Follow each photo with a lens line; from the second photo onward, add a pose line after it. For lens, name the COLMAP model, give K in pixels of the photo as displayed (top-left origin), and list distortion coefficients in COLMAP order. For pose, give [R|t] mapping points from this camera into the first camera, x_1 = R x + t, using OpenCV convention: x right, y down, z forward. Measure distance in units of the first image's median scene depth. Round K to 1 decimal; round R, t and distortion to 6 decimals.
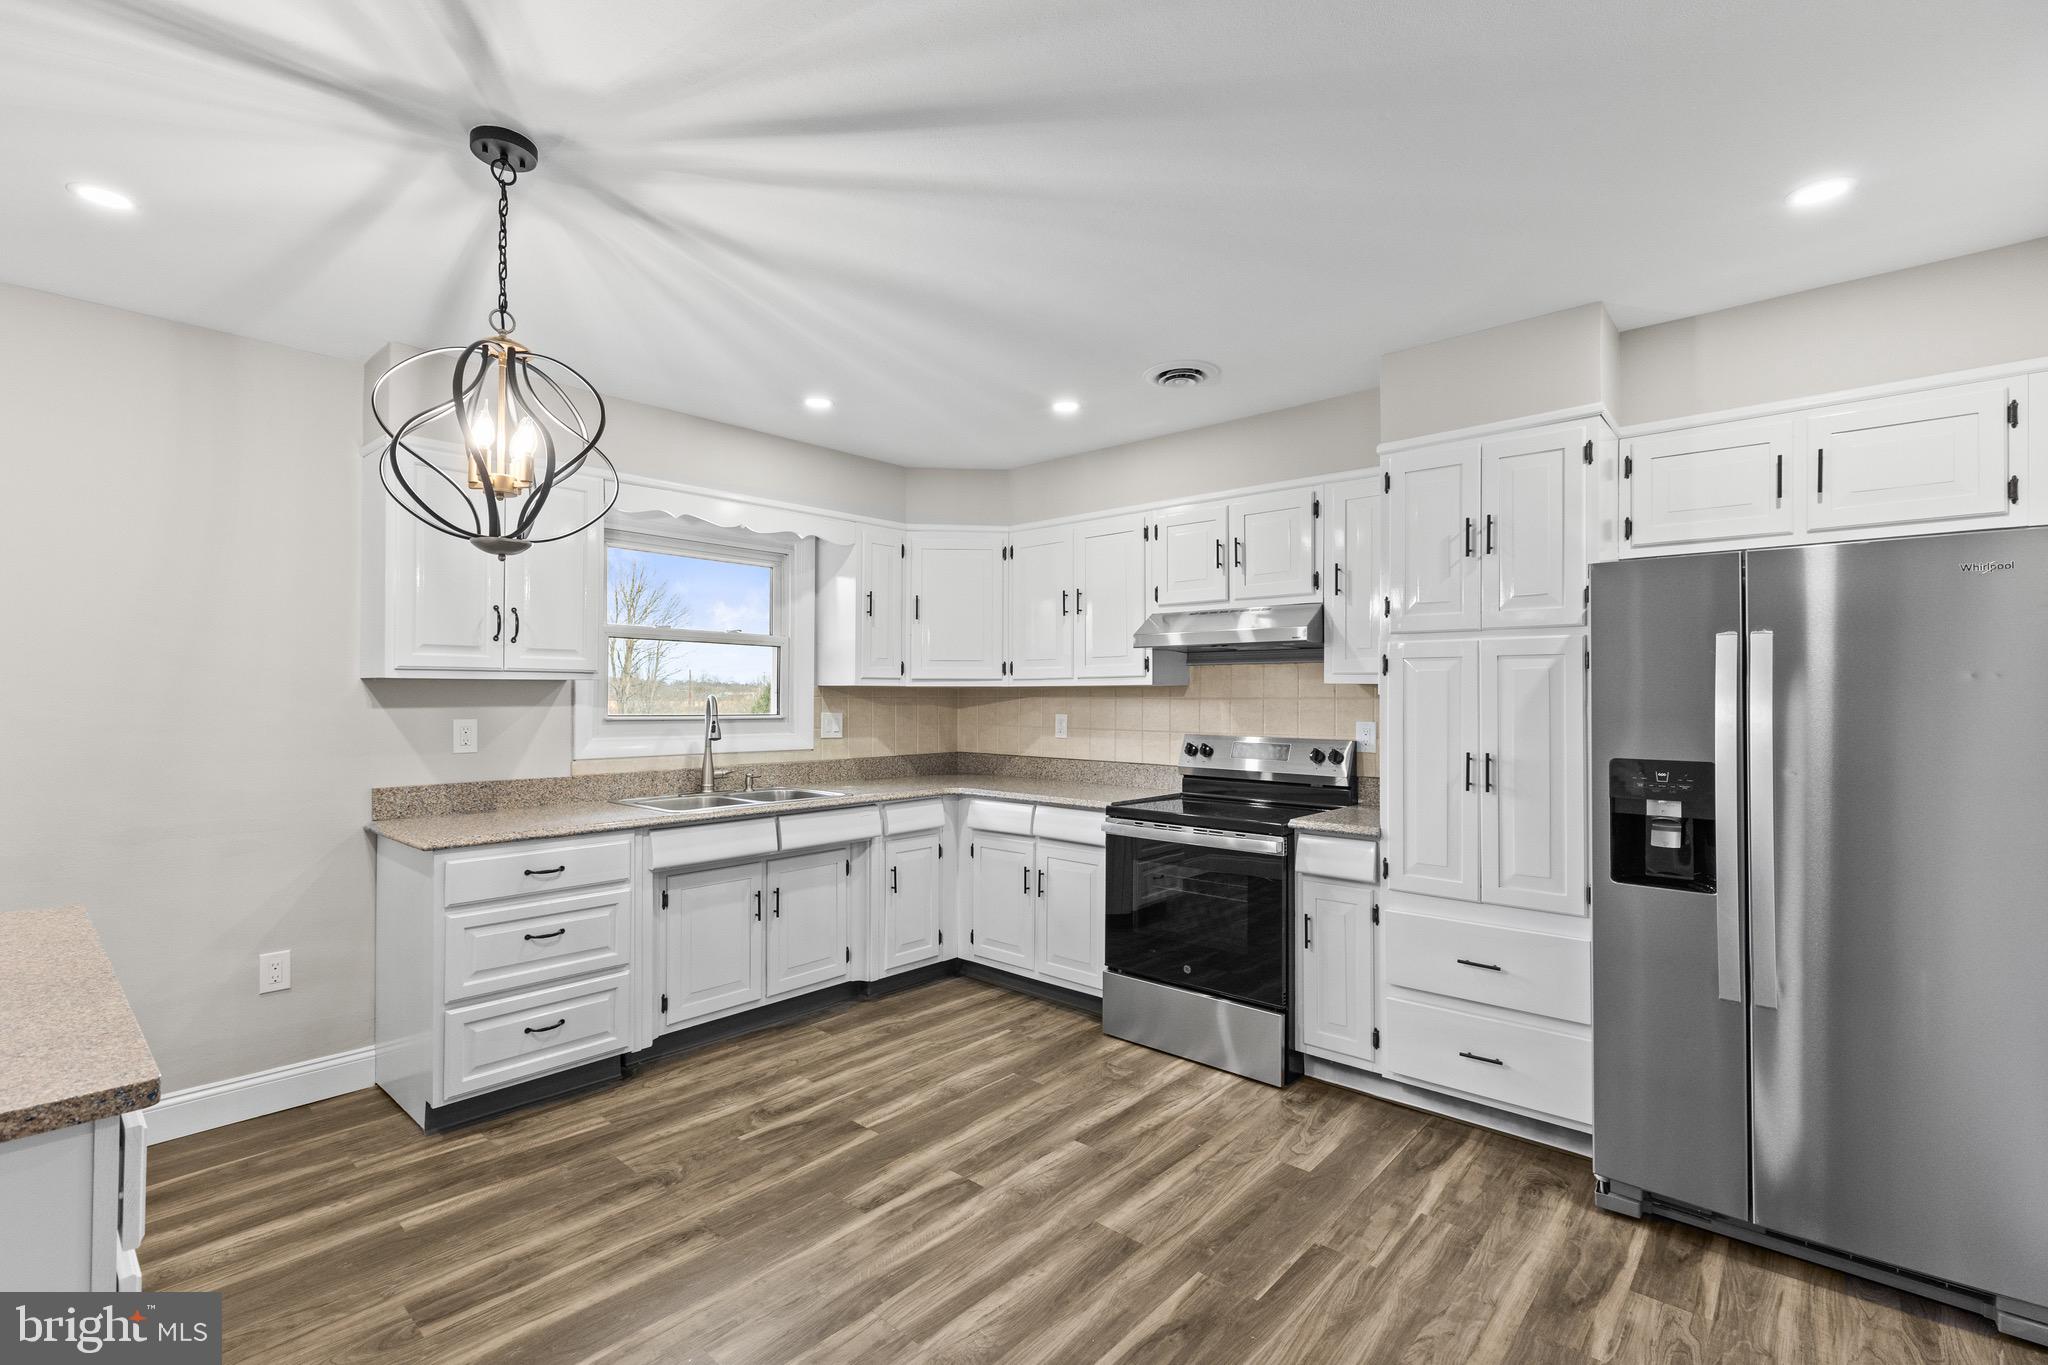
lens RADIAL K [[915.8, 0, 1018.6], [0, 915.8, 678.4], [0, 0, 1]] dist [0.001031, 0.000156]
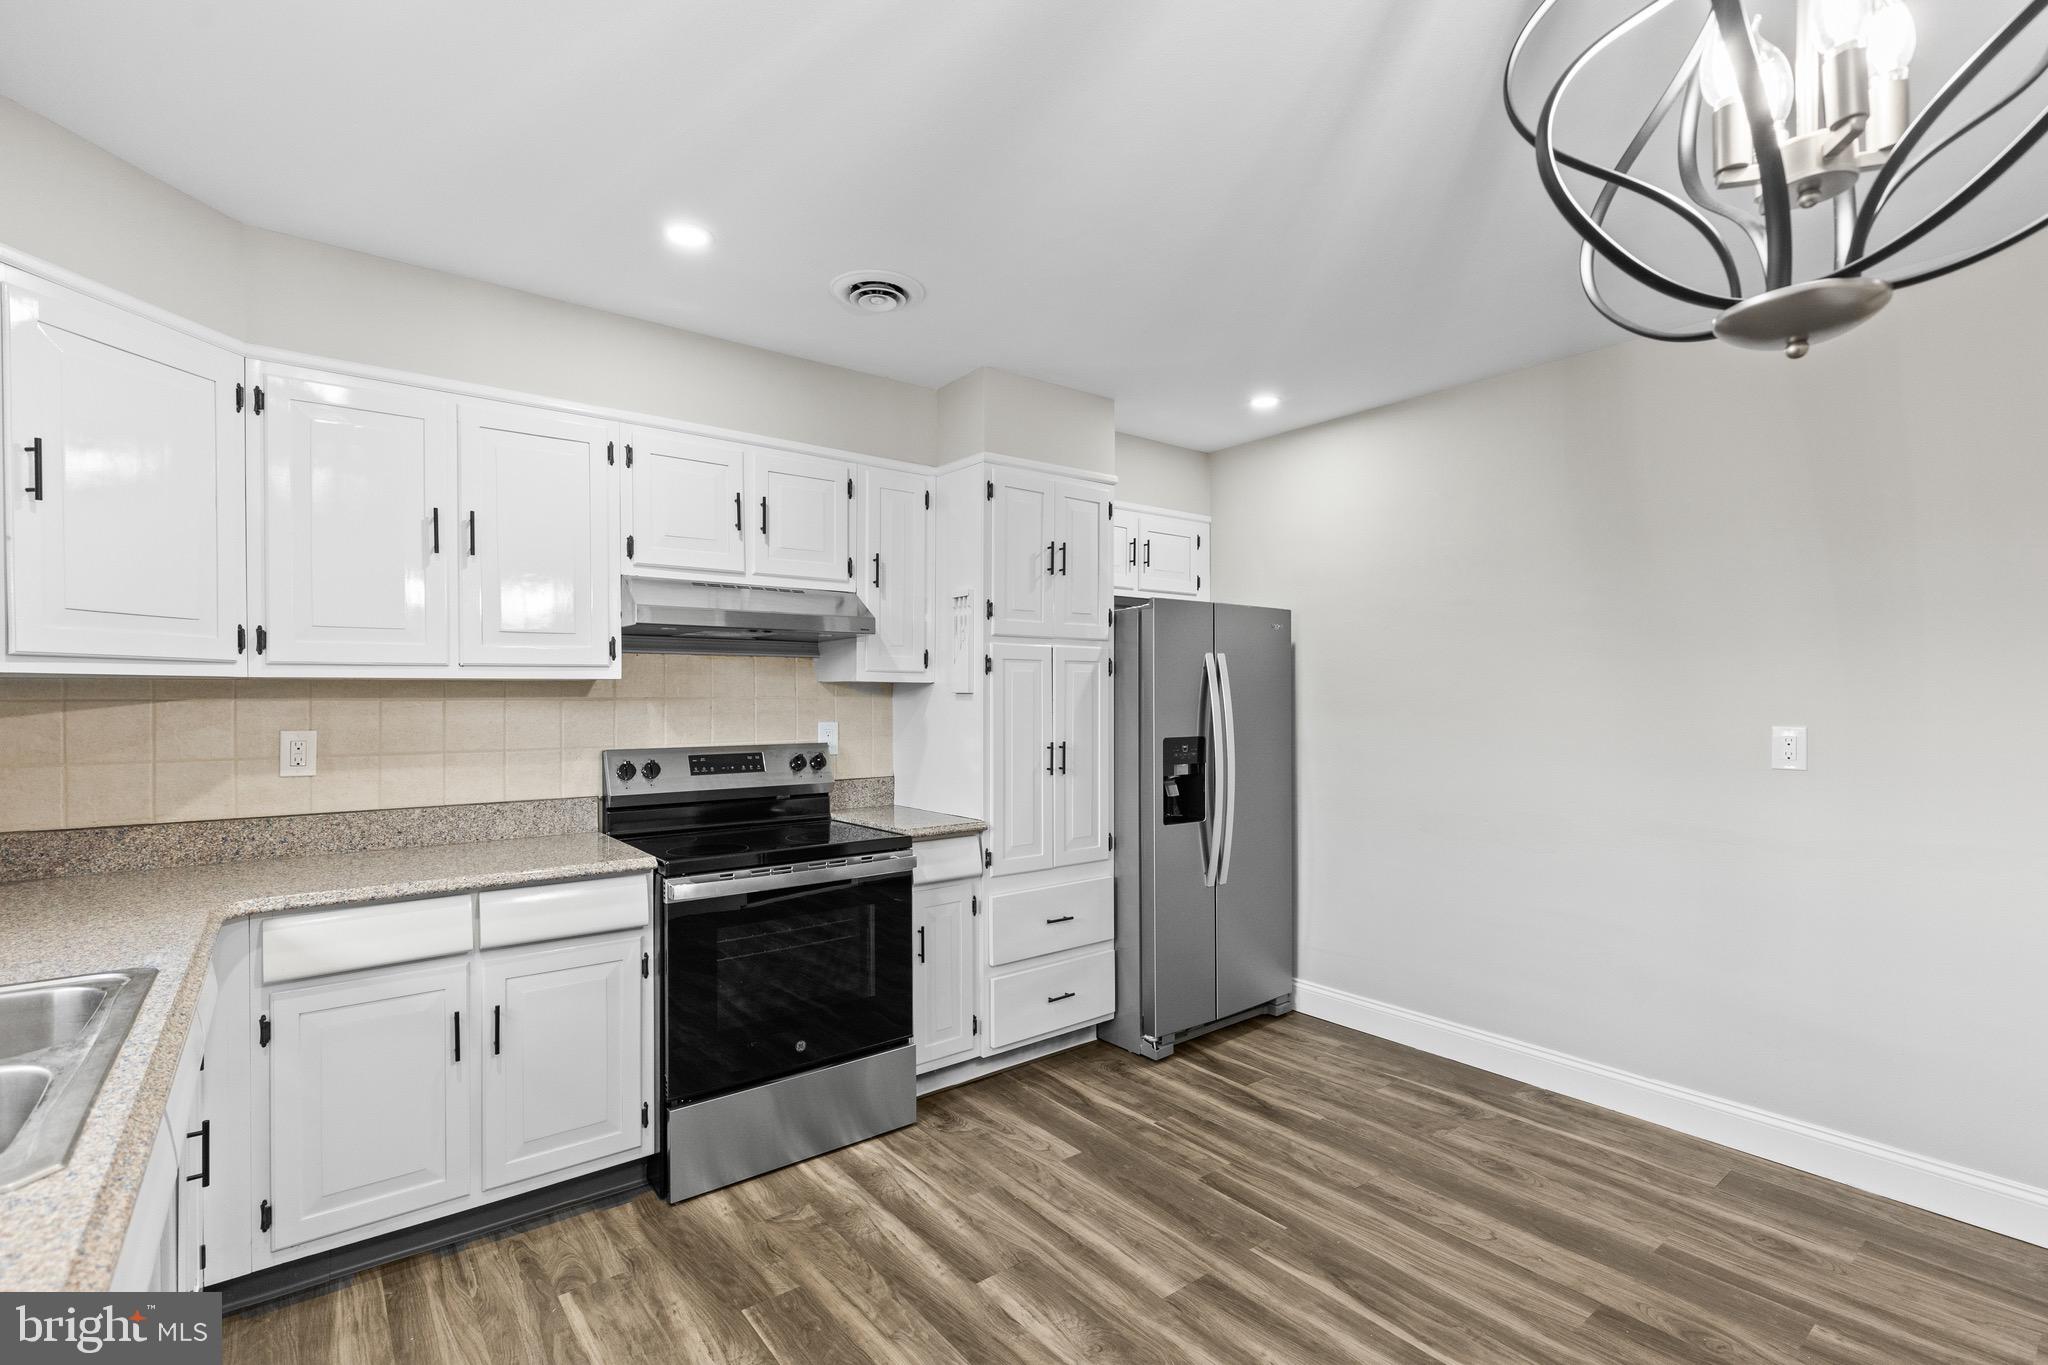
lens RADIAL K [[927.7, 0, 1009.9], [0, 927.7, 694.5], [0, 0, 1]] dist [0.003648, 0.000193]
pose [[0.179681, -0.003166, 0.983720, -0.617074], [-0.016576, 0.999843, 0.006246, 0.011880], [-0.983585, -0.017428, 0.179601, 0.758633]]
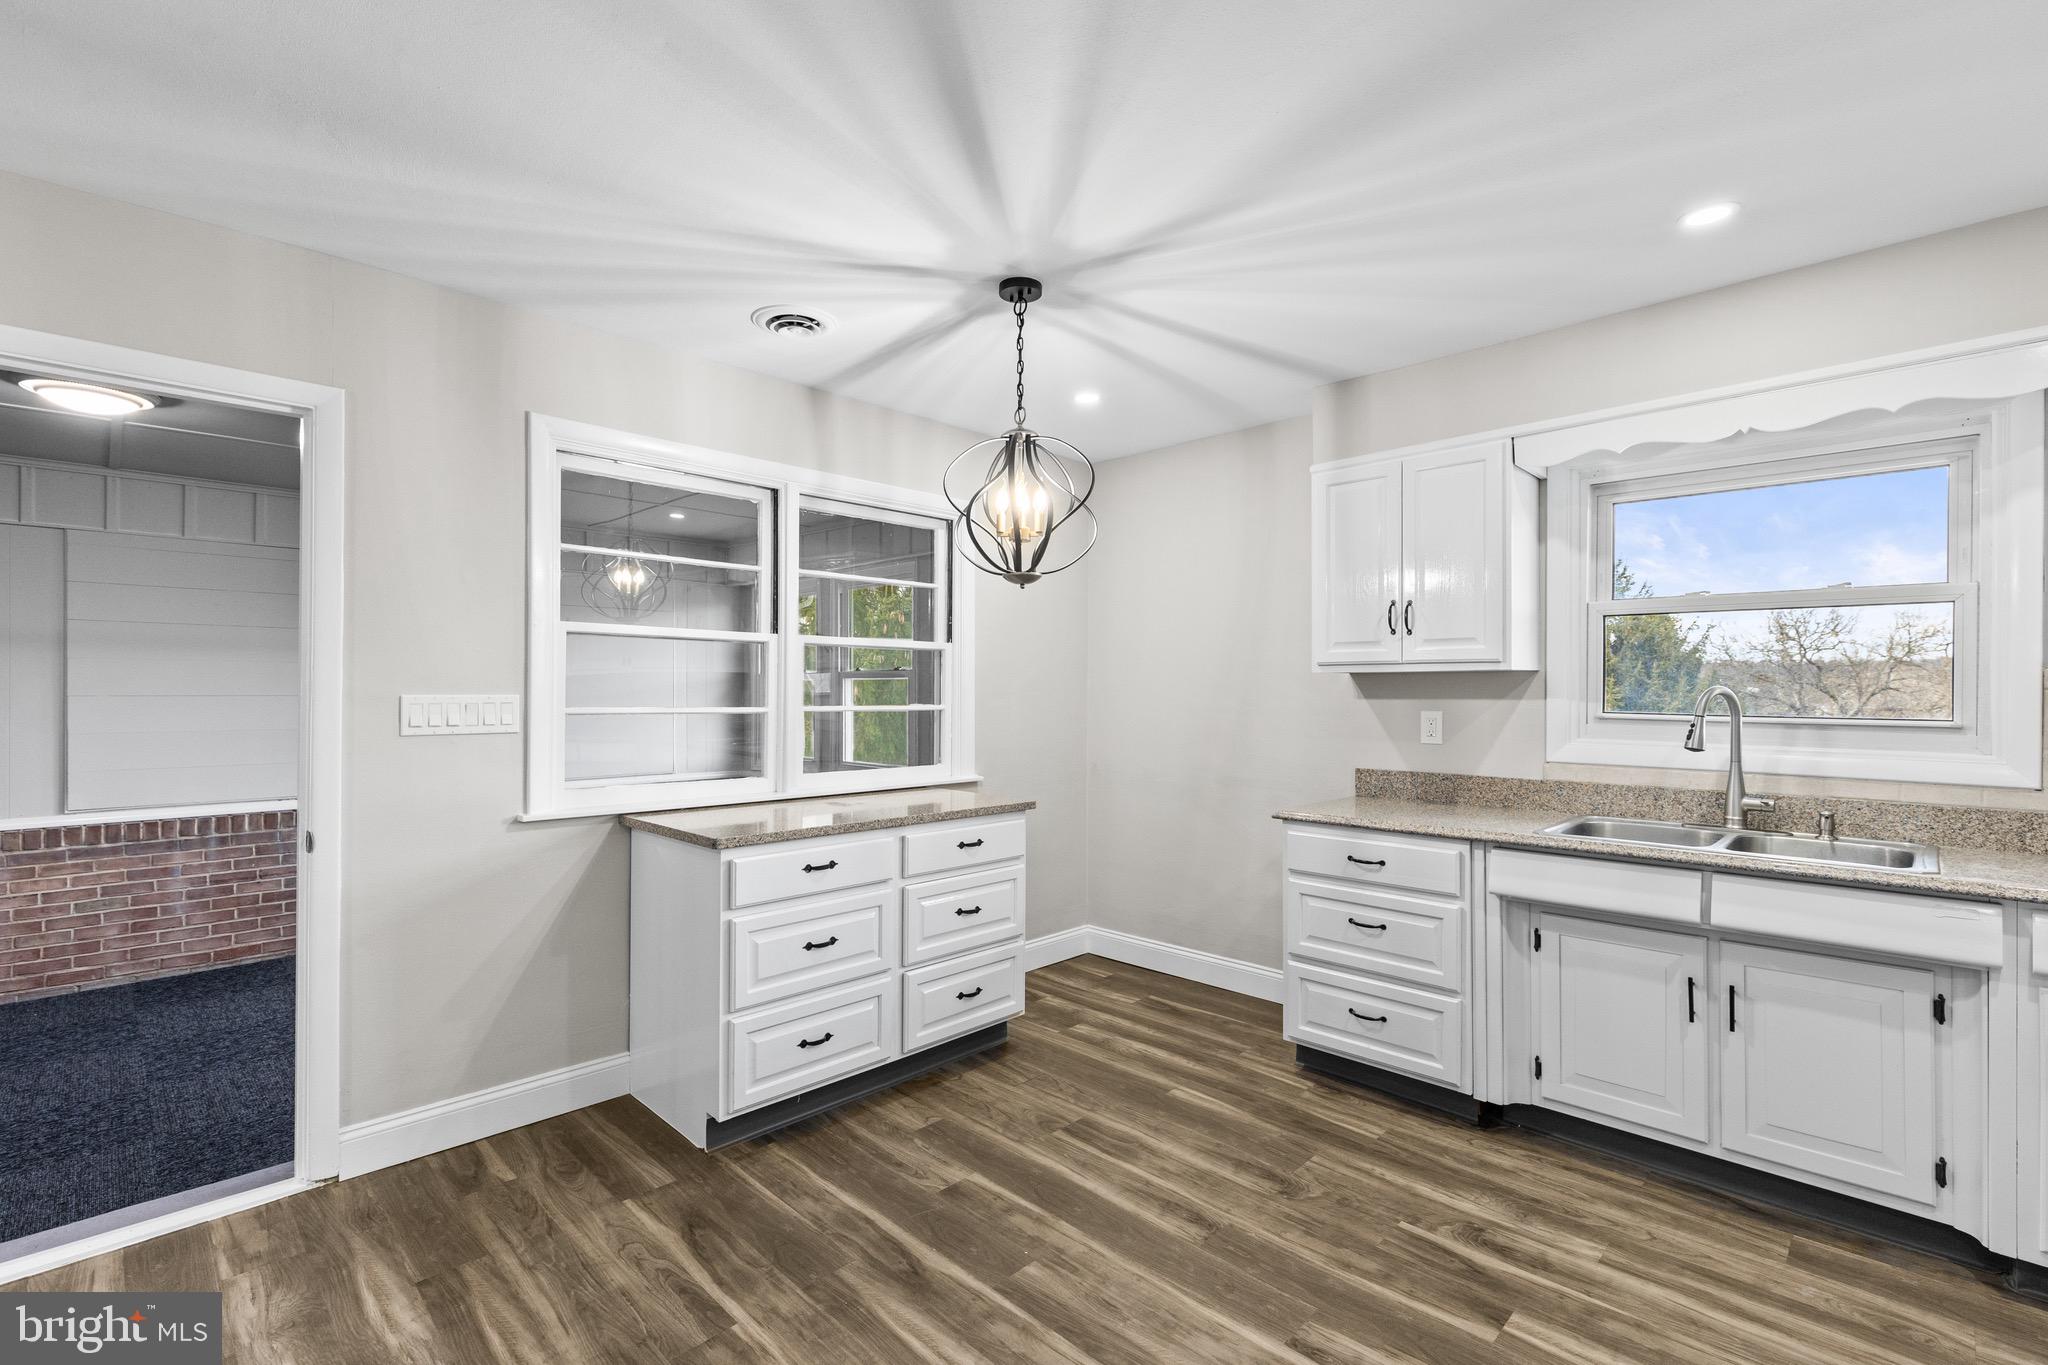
lens RADIAL K [[942.2, 0, 1024.0], [0, 942.2, 682.5], [0, 0, 1]] dist [0.005128, 0.000203]
pose [[-0.056897, -0.009103, -0.998339, 0.512035], [0.016816, 0.999808, -0.010075, 0.016737], [0.998238, -0.017361, -0.056733, 0.647362]]
